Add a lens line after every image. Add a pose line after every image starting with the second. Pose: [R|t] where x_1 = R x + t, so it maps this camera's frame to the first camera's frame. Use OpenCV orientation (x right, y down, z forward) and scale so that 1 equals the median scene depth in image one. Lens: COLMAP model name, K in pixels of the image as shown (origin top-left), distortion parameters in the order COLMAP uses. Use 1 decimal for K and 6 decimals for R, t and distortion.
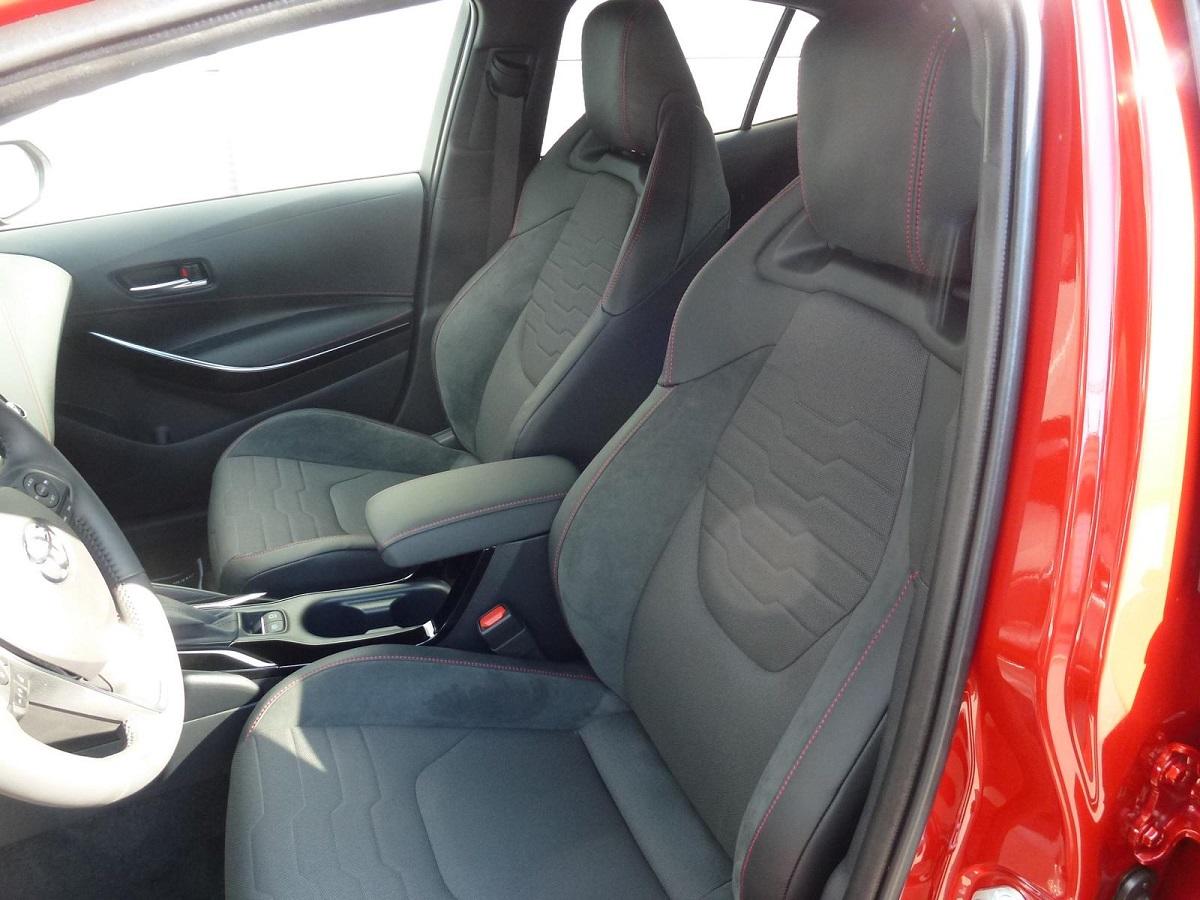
lens RADIAL K [[876.9, 0, 600.0], [0, 876.9, 450.0], [0, 0, 1]] dist [-0.080982, 0.049858]
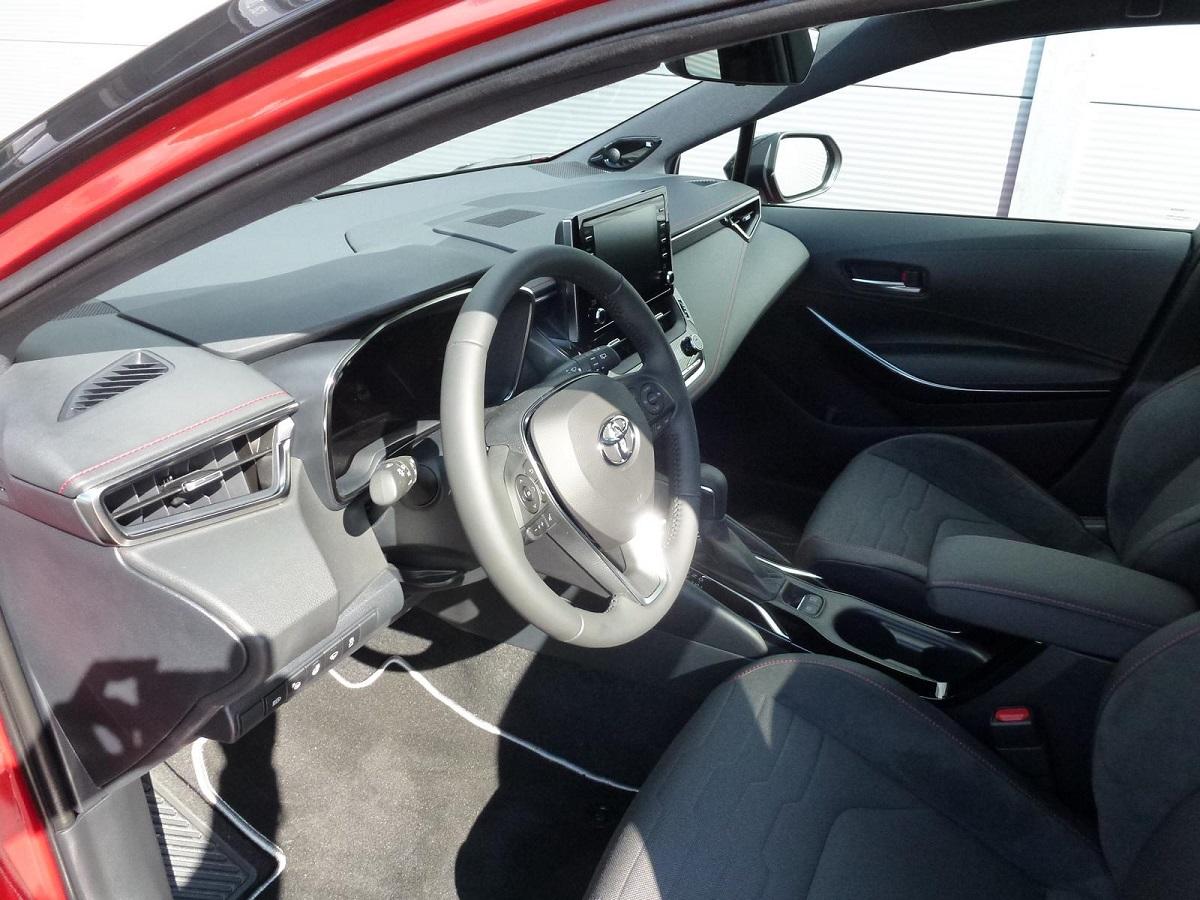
lens RADIAL K [[876.9, 0, 600.0], [0, 876.9, 450.0], [0, 0, 1]] dist [-0.080982, 0.049858]
pose [[0.629178, 0.350778, -0.693607, 0.122774], [-0.372651, 0.919259, 0.126863, -0.010383], [0.682105, 0.178654, 0.709095, 0.047147]]
